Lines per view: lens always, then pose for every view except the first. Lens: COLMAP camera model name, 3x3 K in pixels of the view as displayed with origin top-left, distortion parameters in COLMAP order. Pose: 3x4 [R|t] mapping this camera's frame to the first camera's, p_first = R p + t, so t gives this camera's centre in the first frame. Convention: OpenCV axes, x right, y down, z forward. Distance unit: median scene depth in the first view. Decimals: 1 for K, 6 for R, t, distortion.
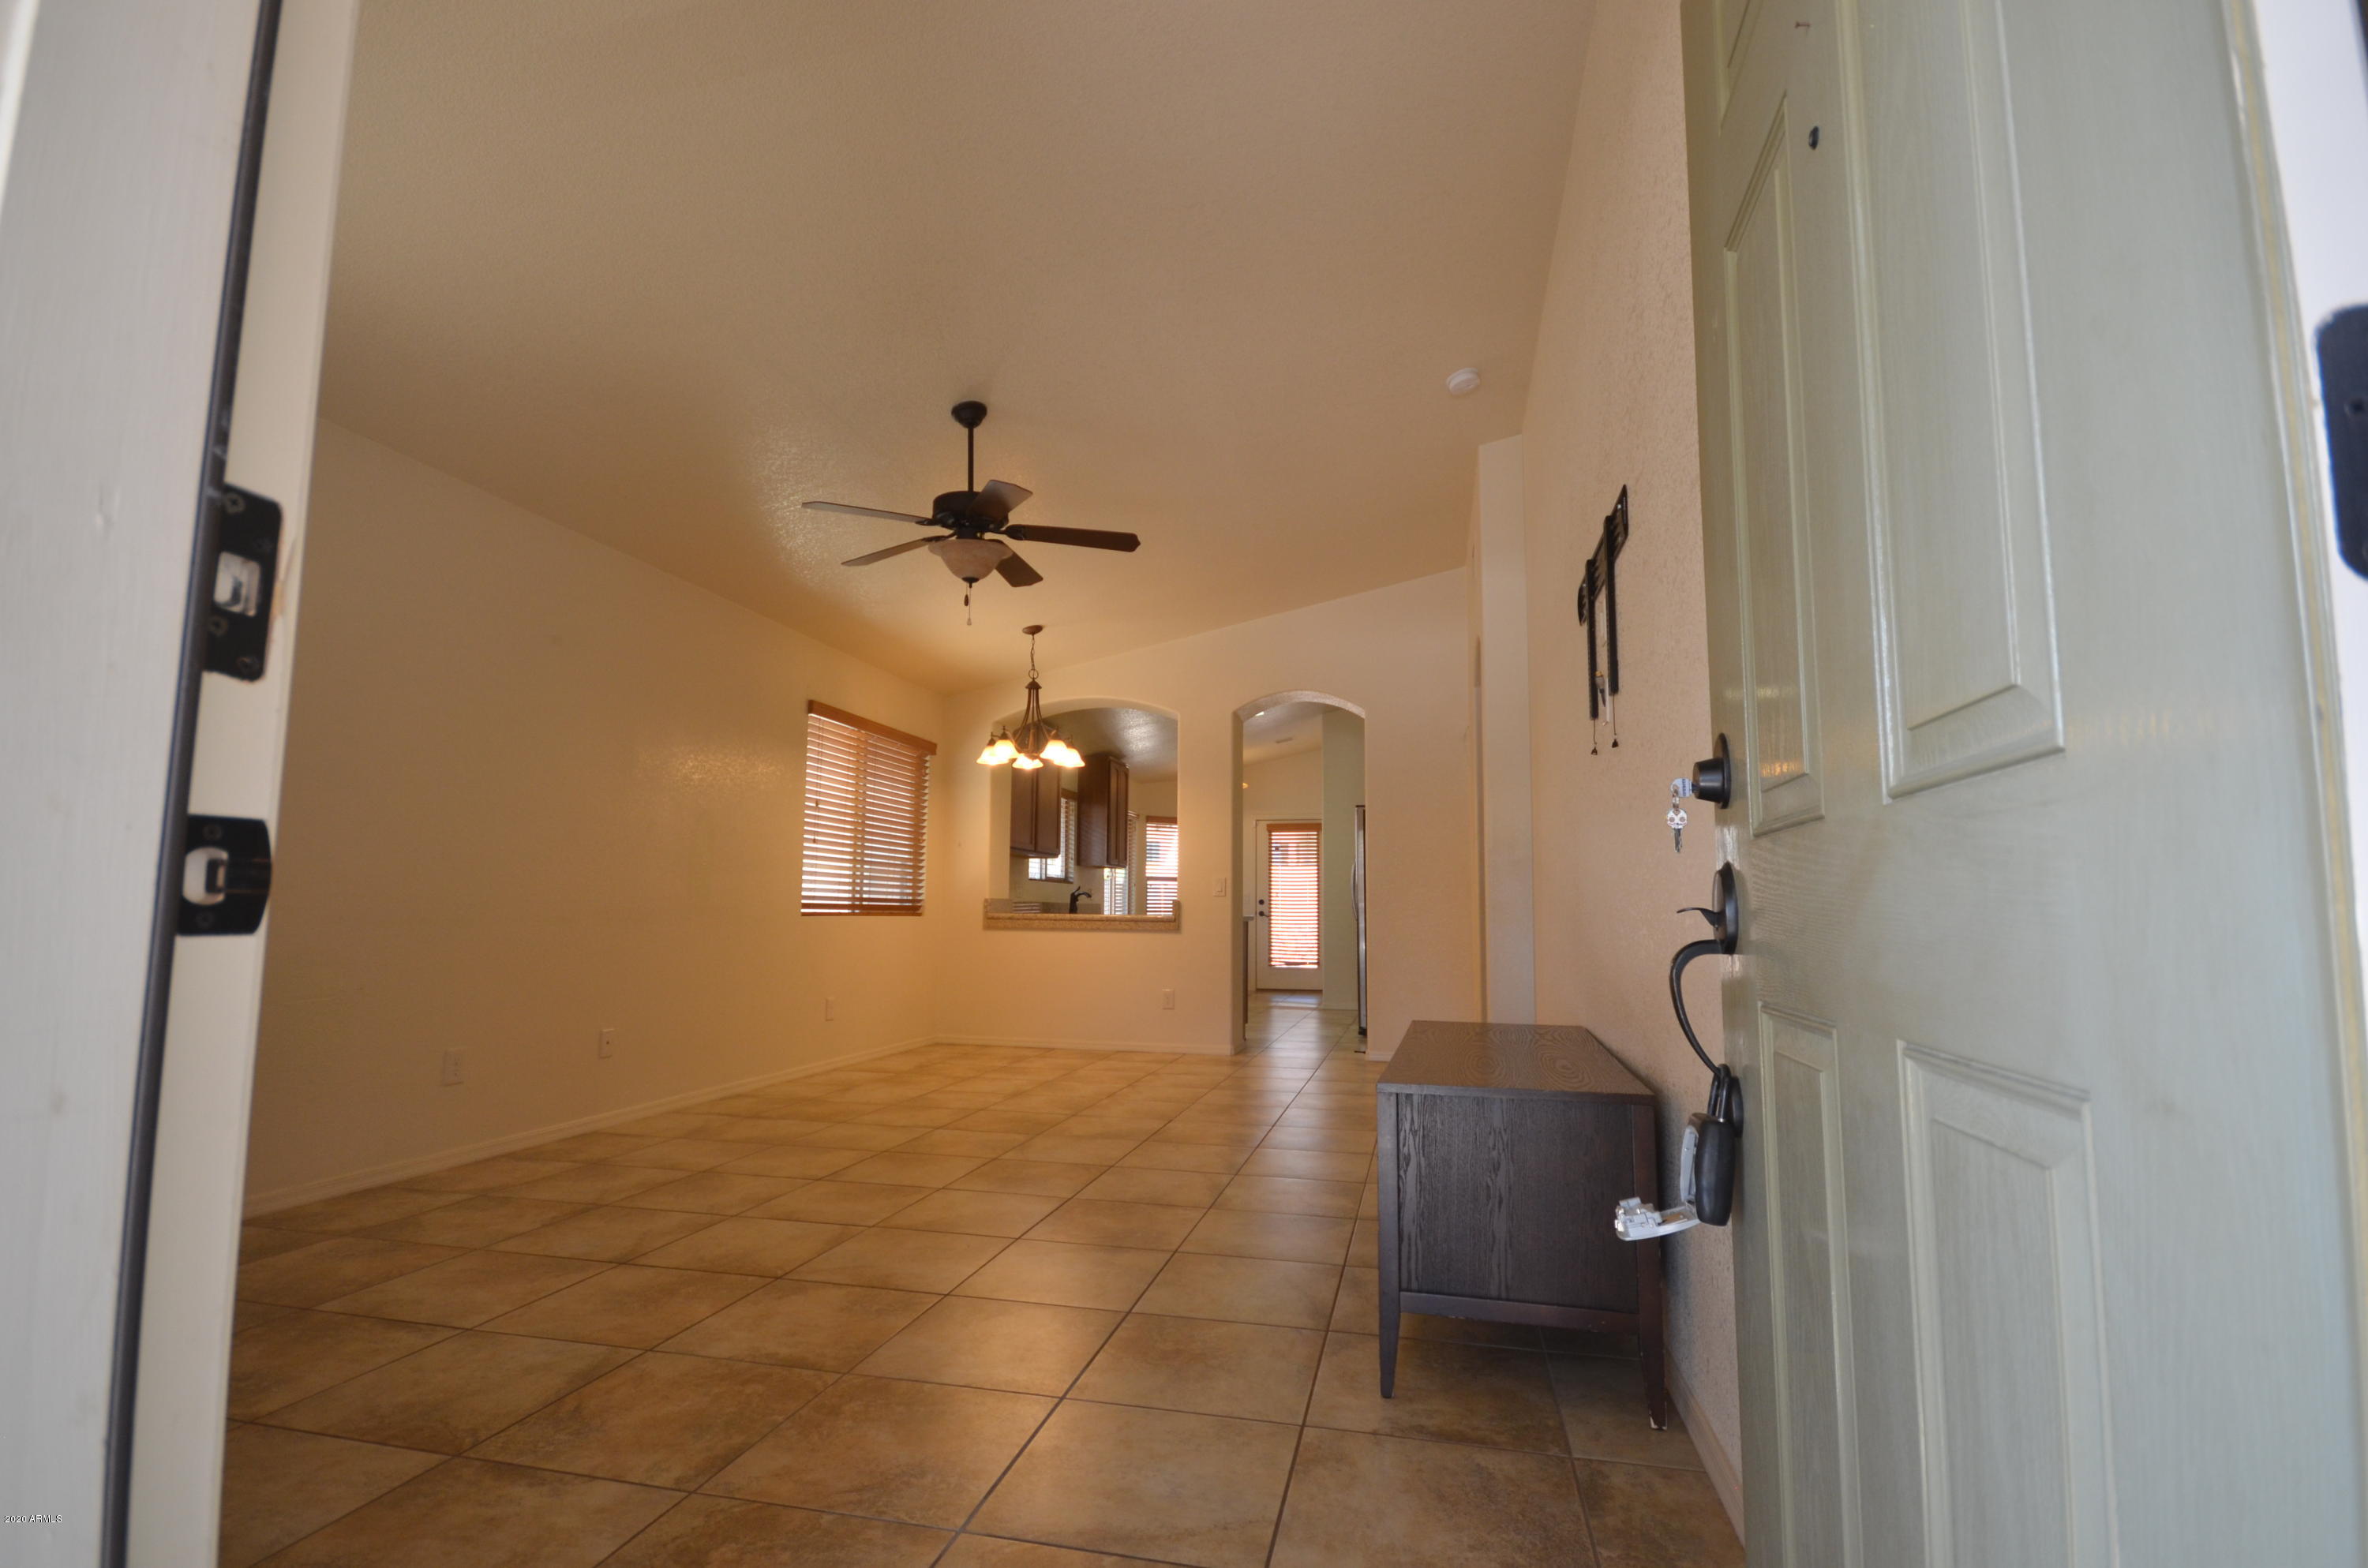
lens RADIAL K [[1127.2, 0, 1172.1], [0, 1127.2, 794.4], [0, 0, 1]] dist [-0.000500, 0.000002]
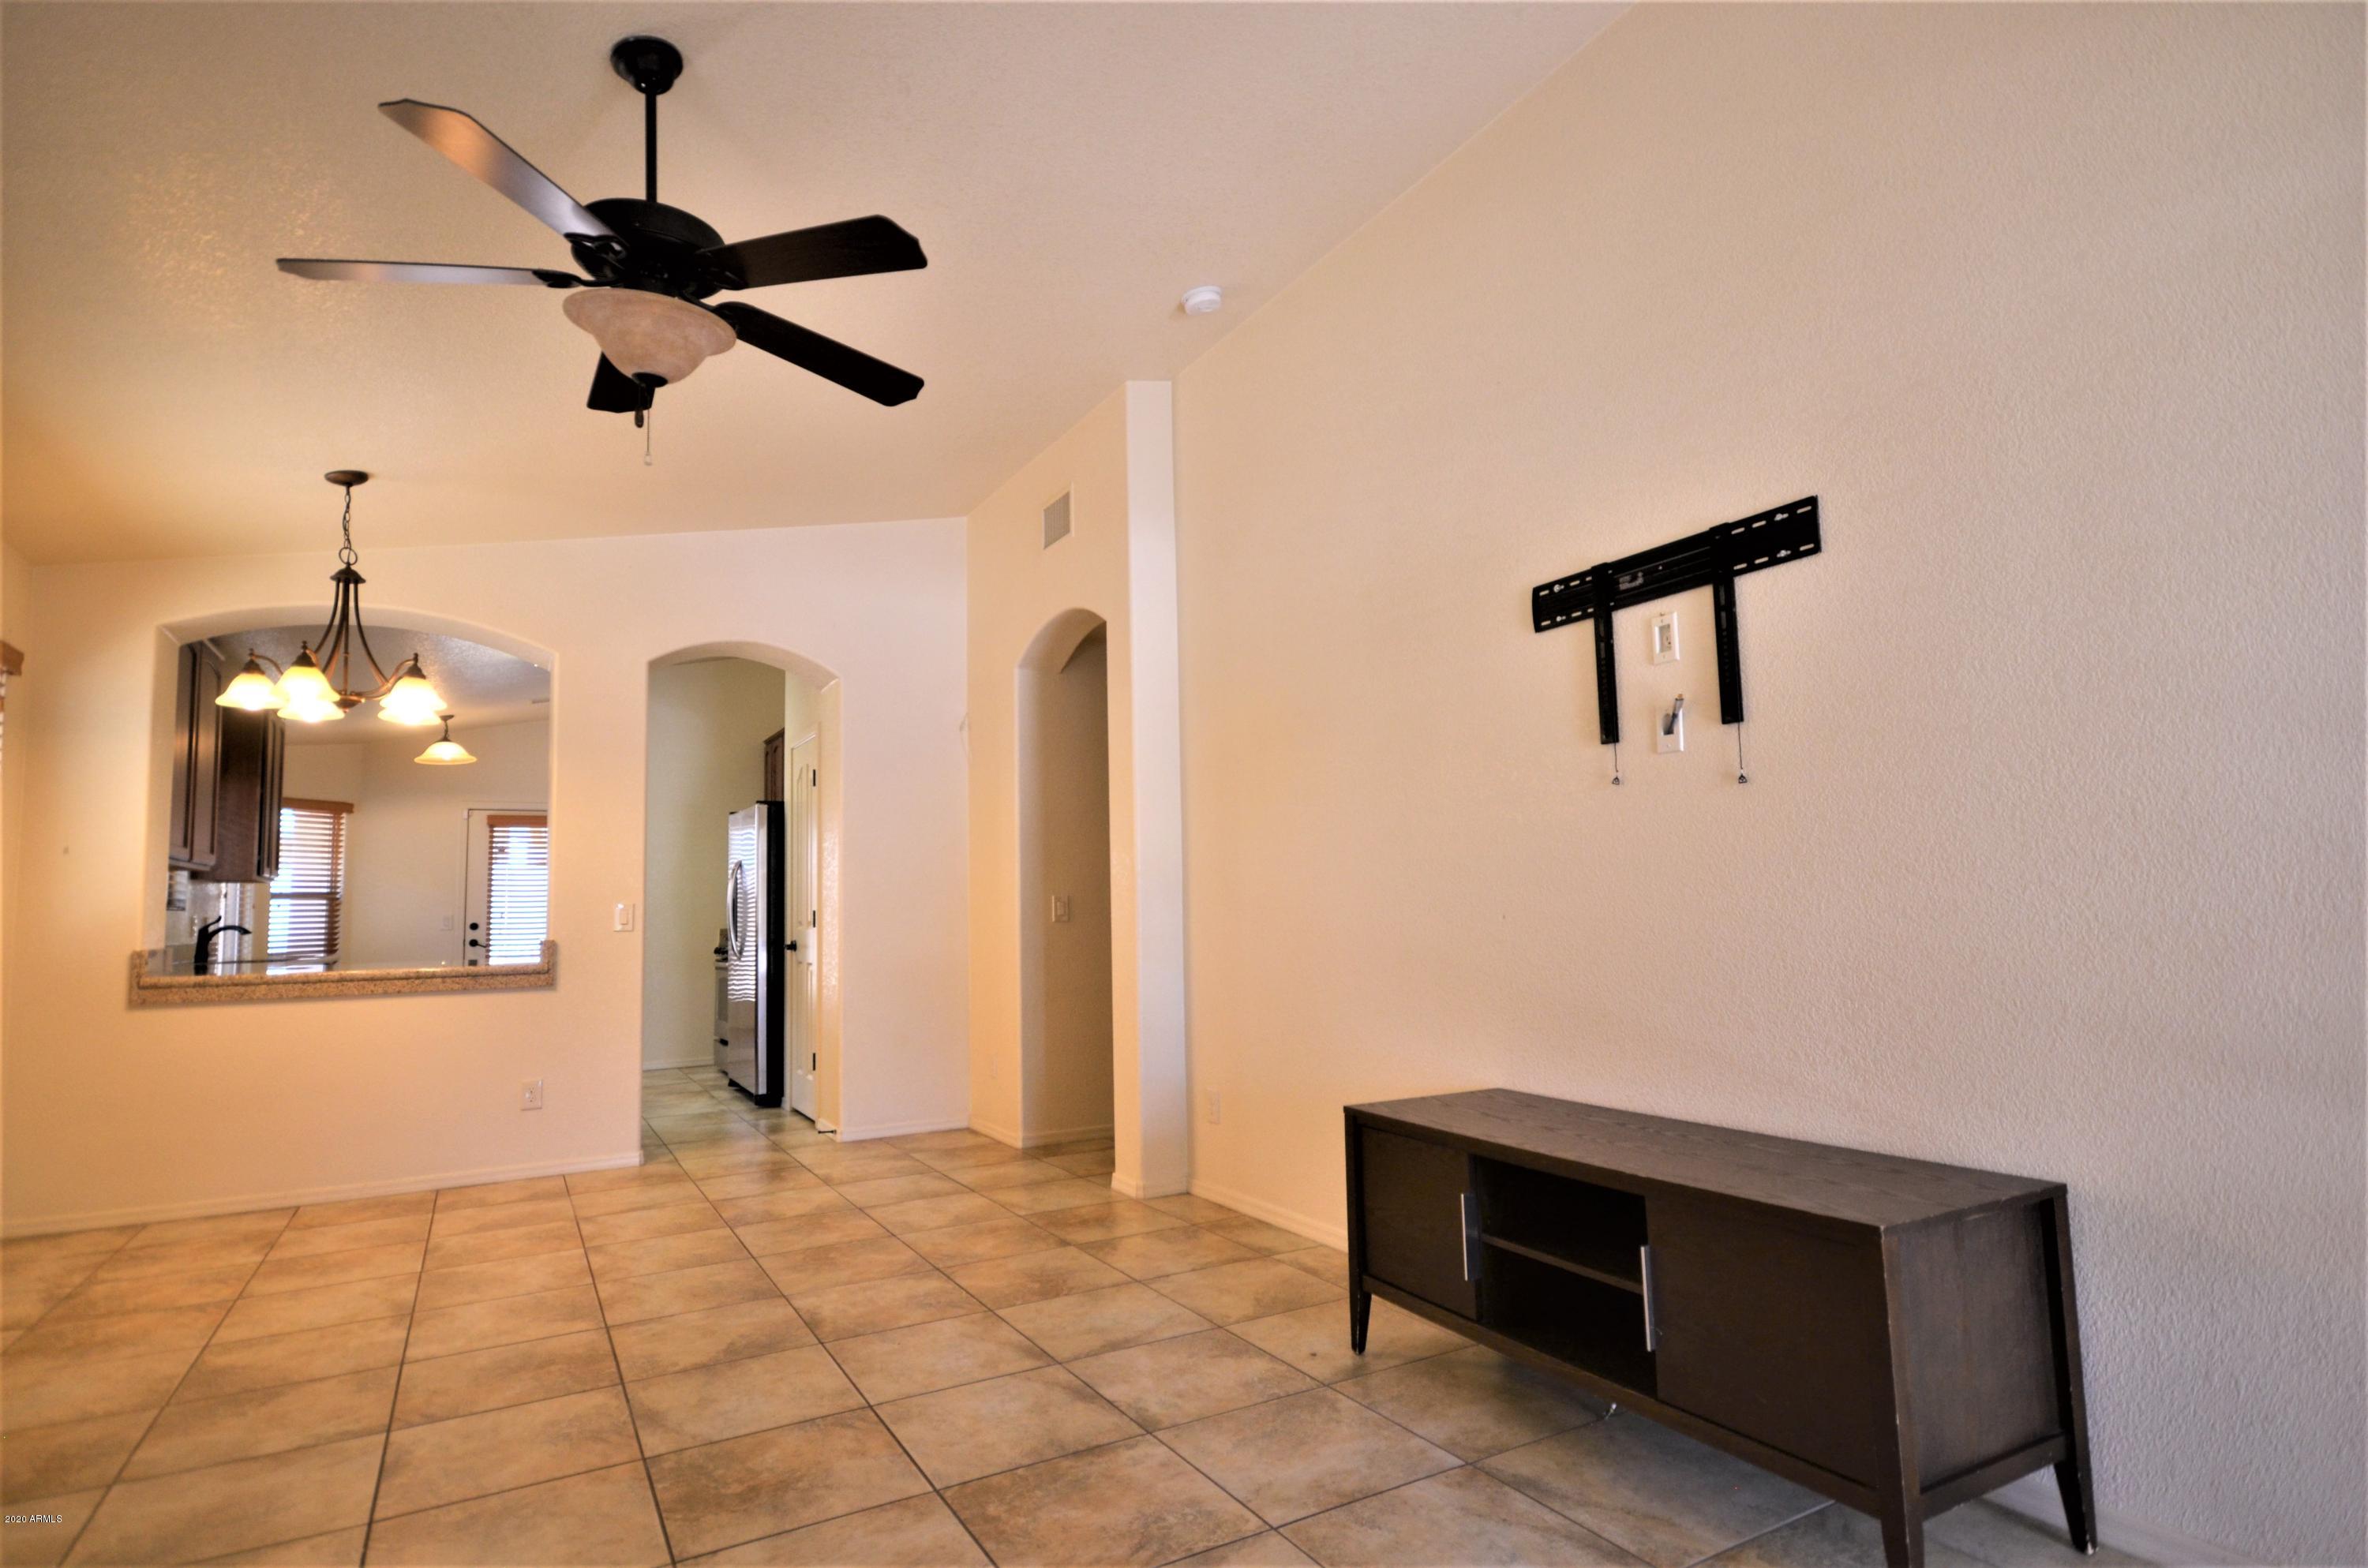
lens RADIAL K [[1225.4, 0, 1188.4], [0, 1225.4, 802.9], [0, 0, 1]] dist [0.021276, -0.011163]
pose [[0.716231, 0.037512, 0.696855, -0.230291], [-0.048874, 0.998799, -0.003533, -0.000514], [-0.696150, -0.031528, 0.717204, 0.234559]]
